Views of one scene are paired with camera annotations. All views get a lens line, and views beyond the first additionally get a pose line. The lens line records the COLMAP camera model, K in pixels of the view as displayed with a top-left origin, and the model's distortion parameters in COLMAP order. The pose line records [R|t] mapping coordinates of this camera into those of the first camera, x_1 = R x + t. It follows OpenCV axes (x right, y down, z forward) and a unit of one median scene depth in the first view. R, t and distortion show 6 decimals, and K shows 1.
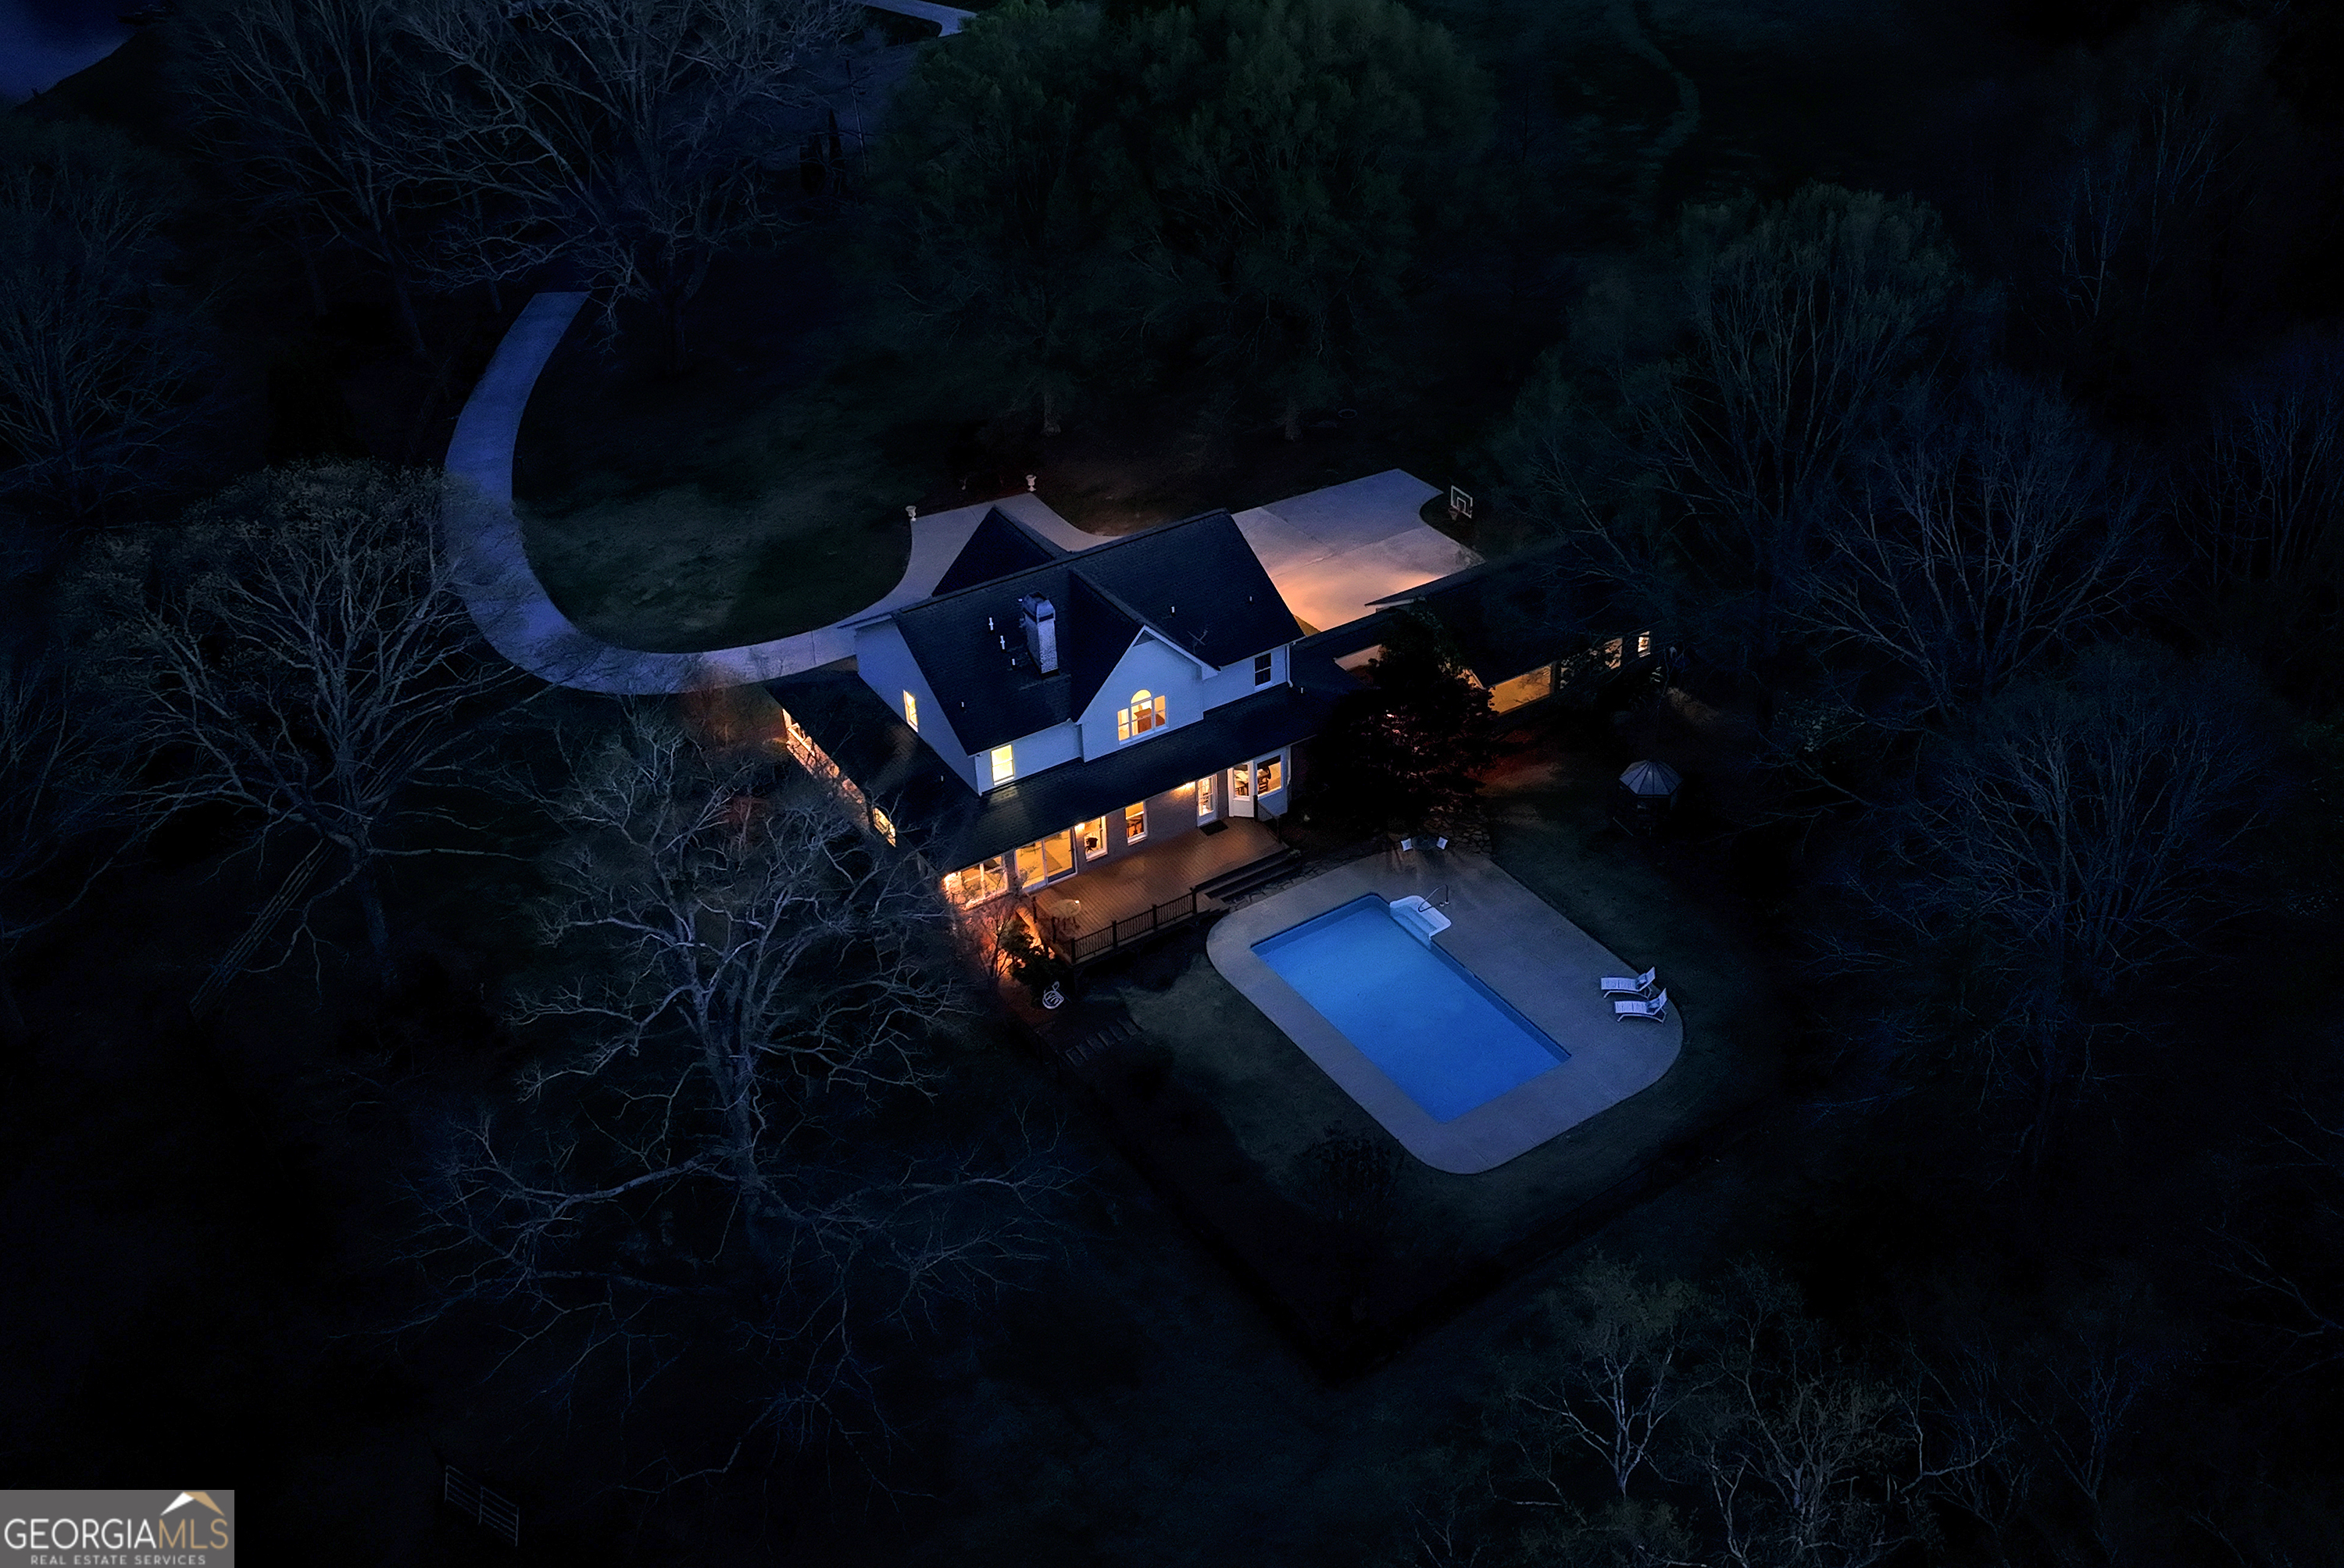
lens RADIAL K [[1906.7, 0, 1150.0], [0, 1906.7, 751.1], [0, 0, 1]] dist [0.001813, 0.000284]
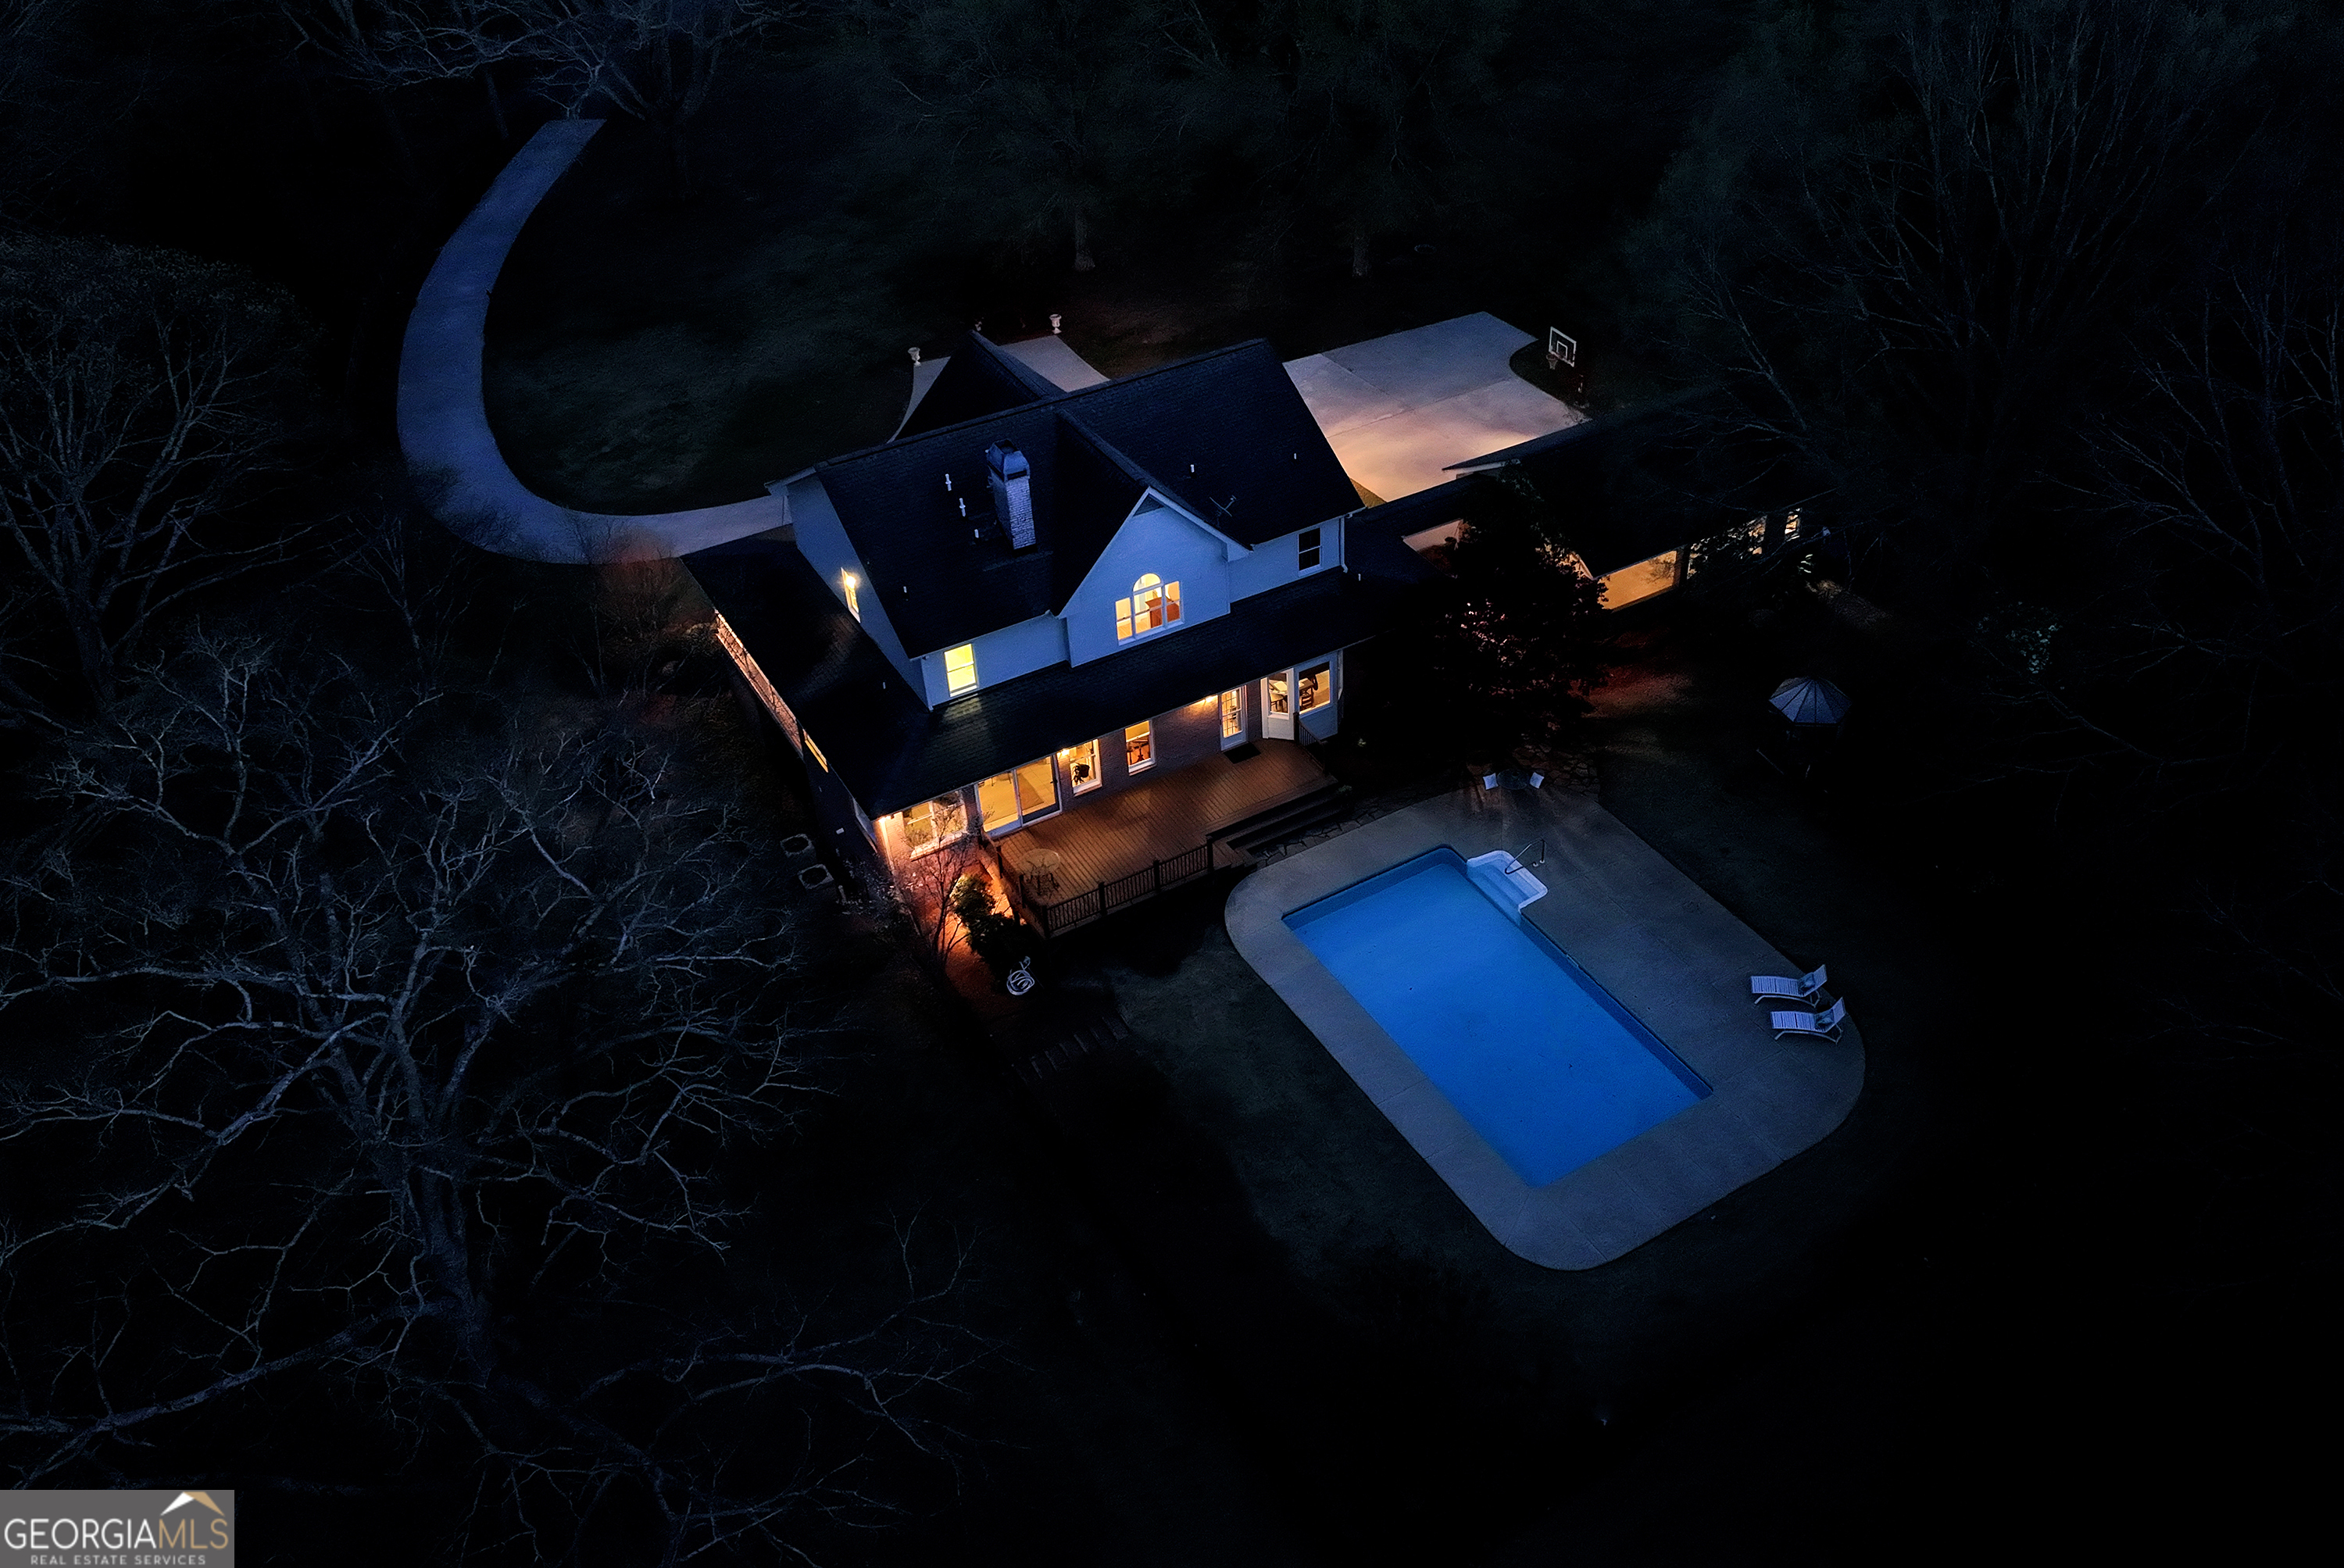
lens RADIAL K [[2136.7, 0, 1219.8], [0, 2136.7, 776.5], [0, 0, 1]] dist [0.010833, -0.007755]
pose [[0.999775, 0.016896, 0.012814, 0.014309], [-0.017695, 0.997724, 0.065065, -0.007138], [-0.011685, -0.065277, 0.997799, 0.140745]]
